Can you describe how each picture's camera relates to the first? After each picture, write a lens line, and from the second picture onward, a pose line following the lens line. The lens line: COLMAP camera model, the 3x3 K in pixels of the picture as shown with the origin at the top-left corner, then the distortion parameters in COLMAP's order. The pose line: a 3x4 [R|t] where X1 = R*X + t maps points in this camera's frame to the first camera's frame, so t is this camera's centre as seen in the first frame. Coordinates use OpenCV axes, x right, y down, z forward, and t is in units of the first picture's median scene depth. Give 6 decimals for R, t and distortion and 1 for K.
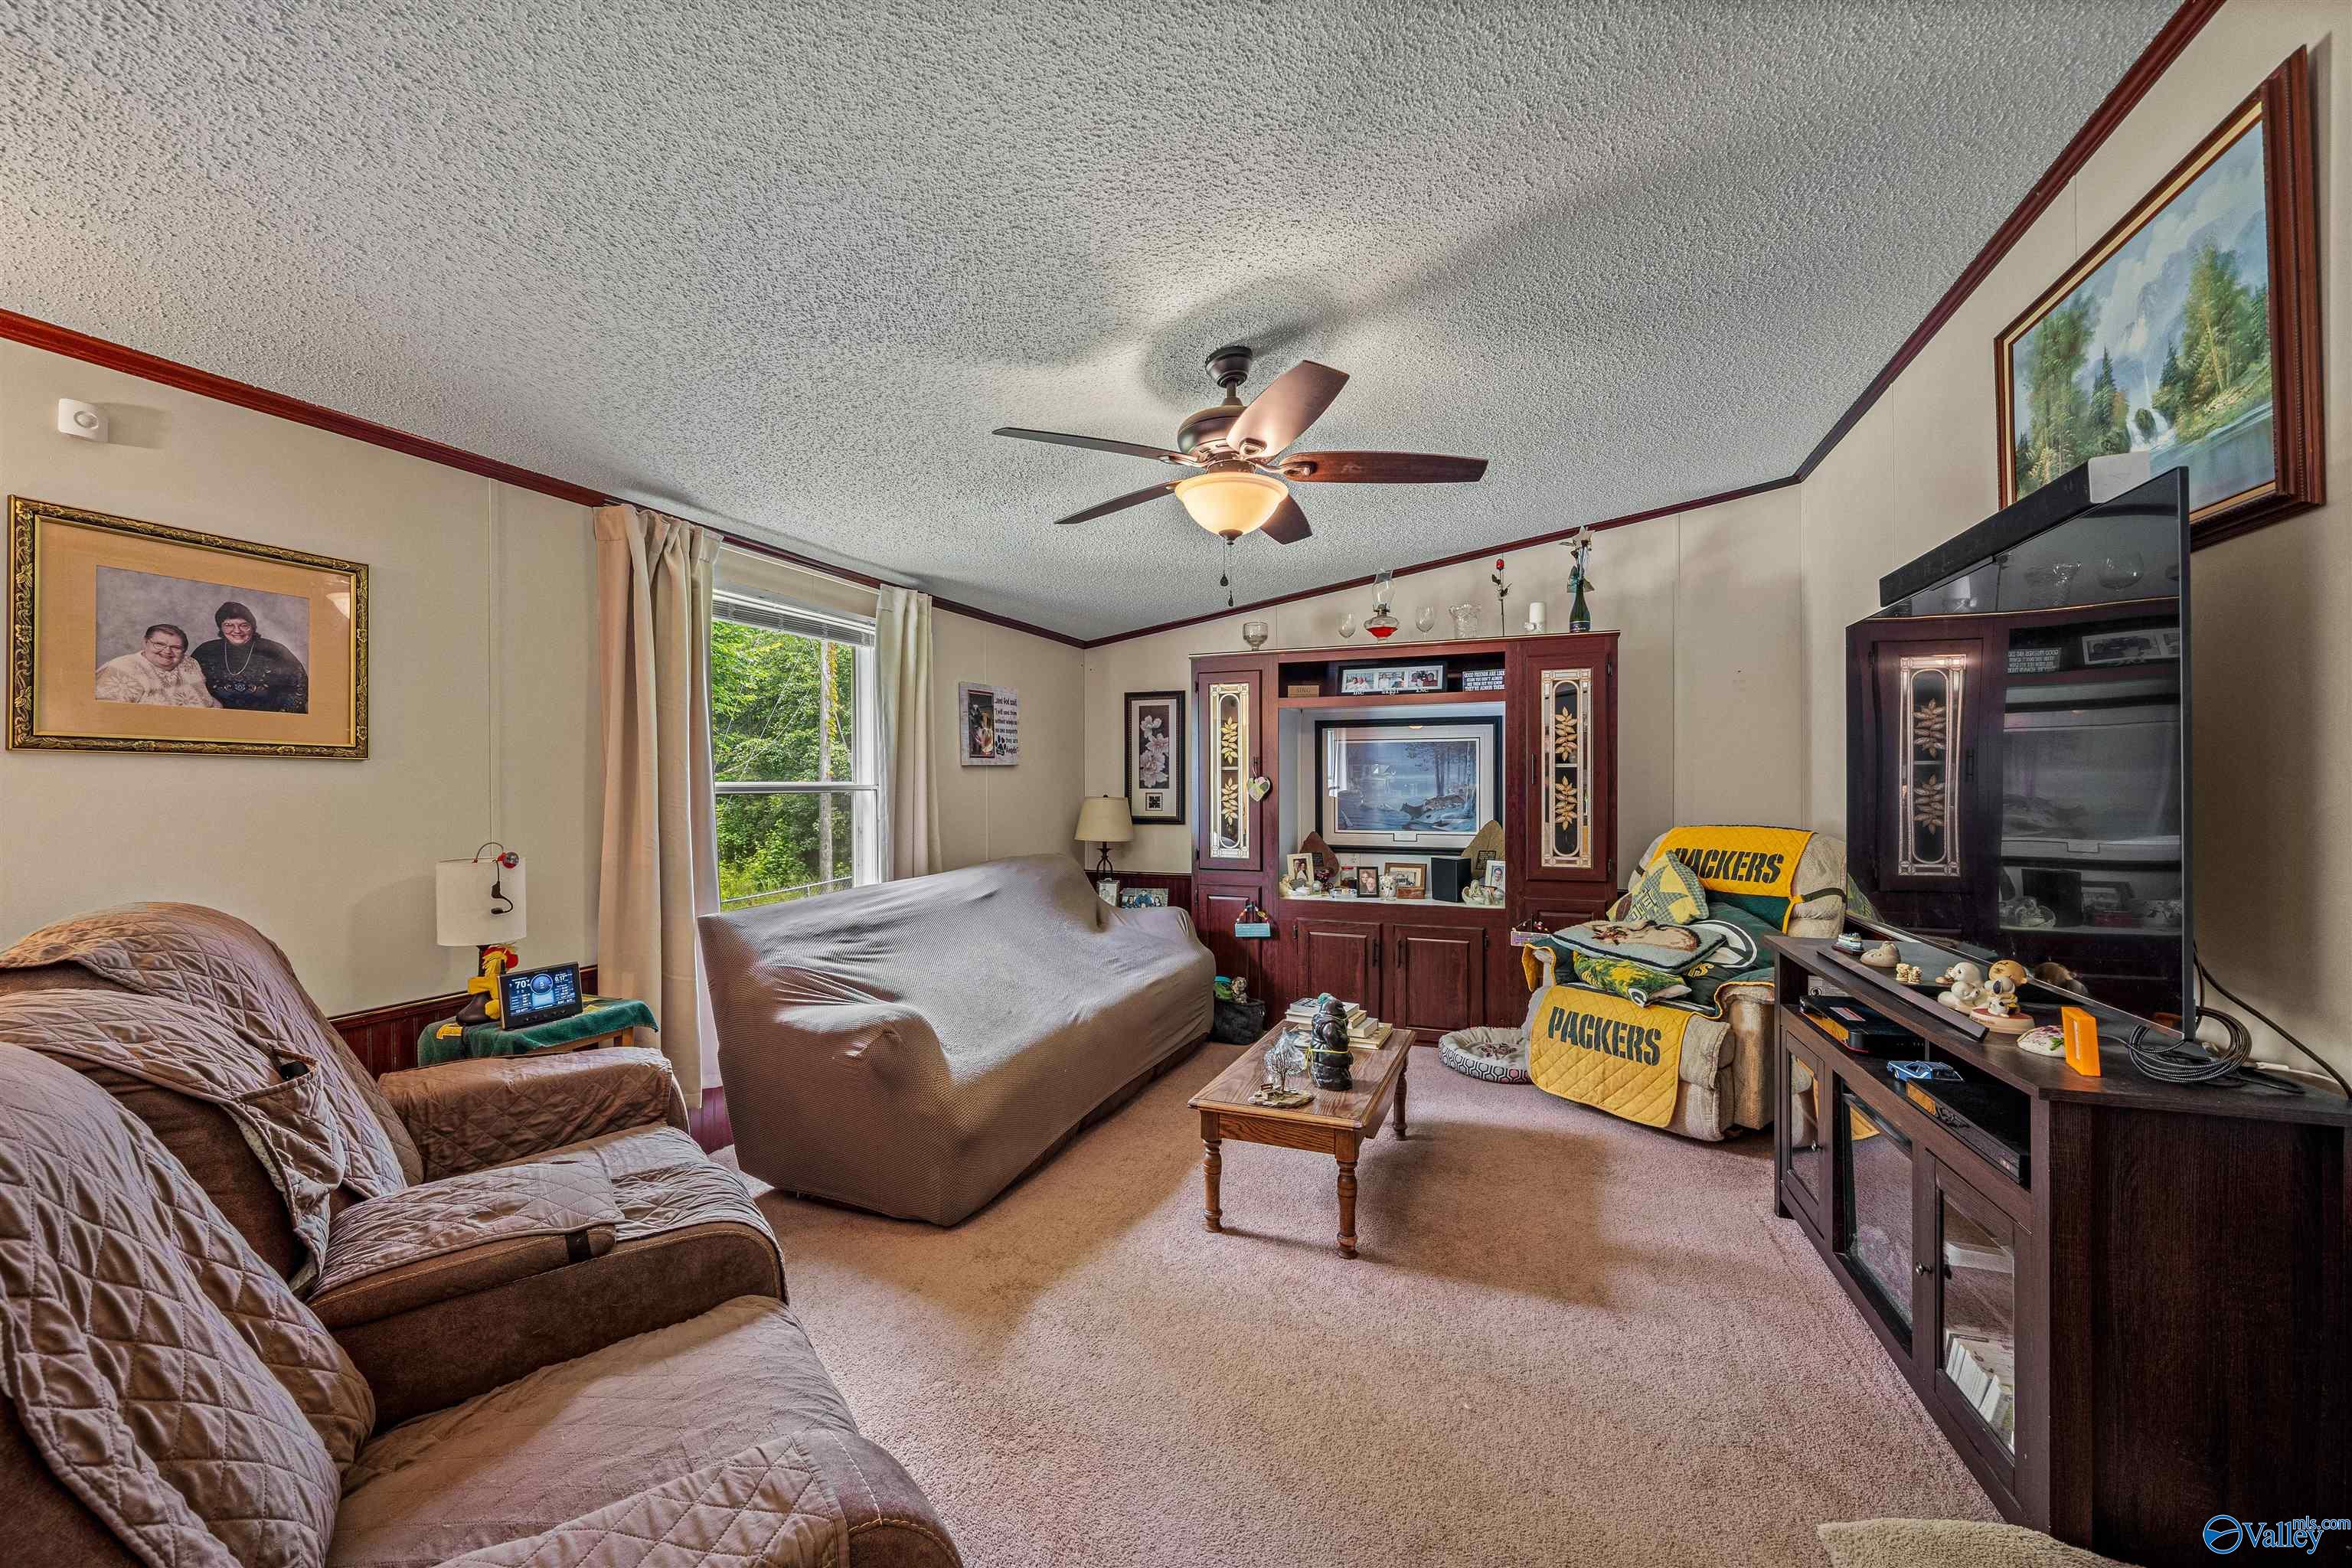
lens RADIAL K [[940.9, 0, 1166.4], [0, 940.9, 780.2], [0, 0, 1]] dist [-0.007691, 0.000171]
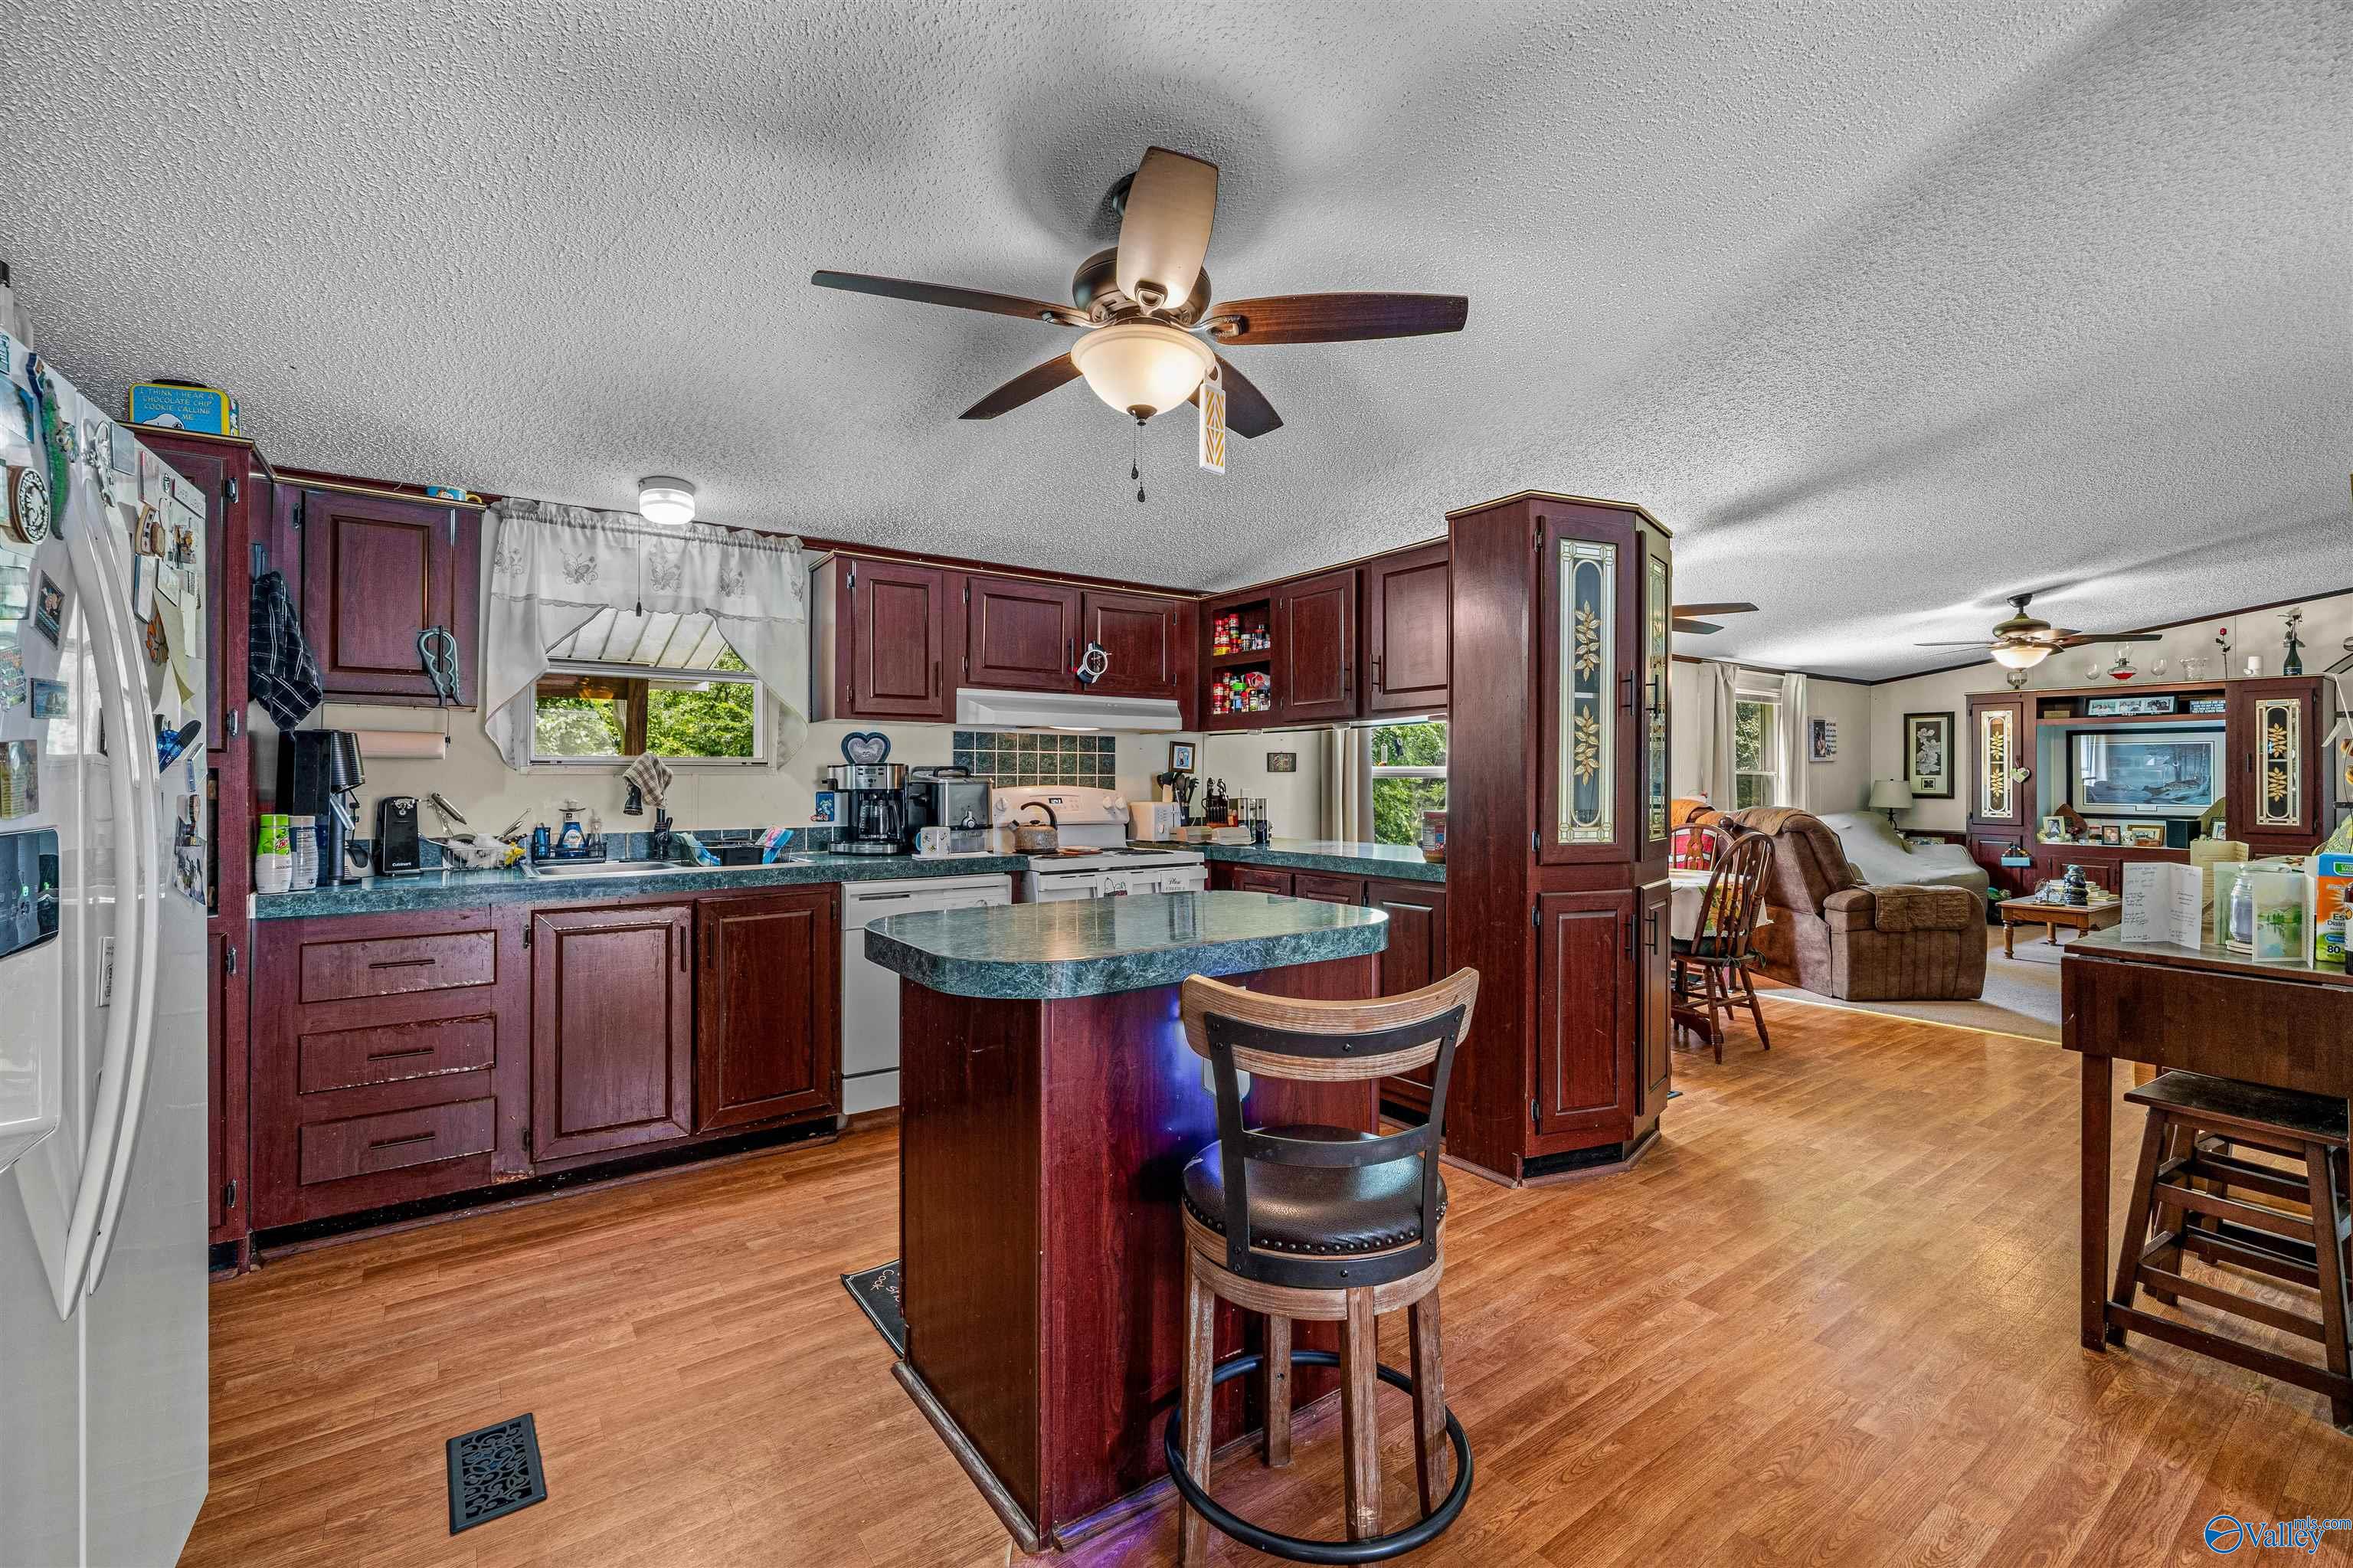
lens RADIAL K [[1001.3, 0, 1174.8], [0, 1001.3, 770.9], [0, 0, 1]] dist [-0.000636, -0.000488]
pose [[0.841223, 0.002003, -0.540685, -0.194532], [-0.002245, 0.999997, 0.000212, 0.004916], [0.540684, 0.001035, 0.841225, -1.230854]]
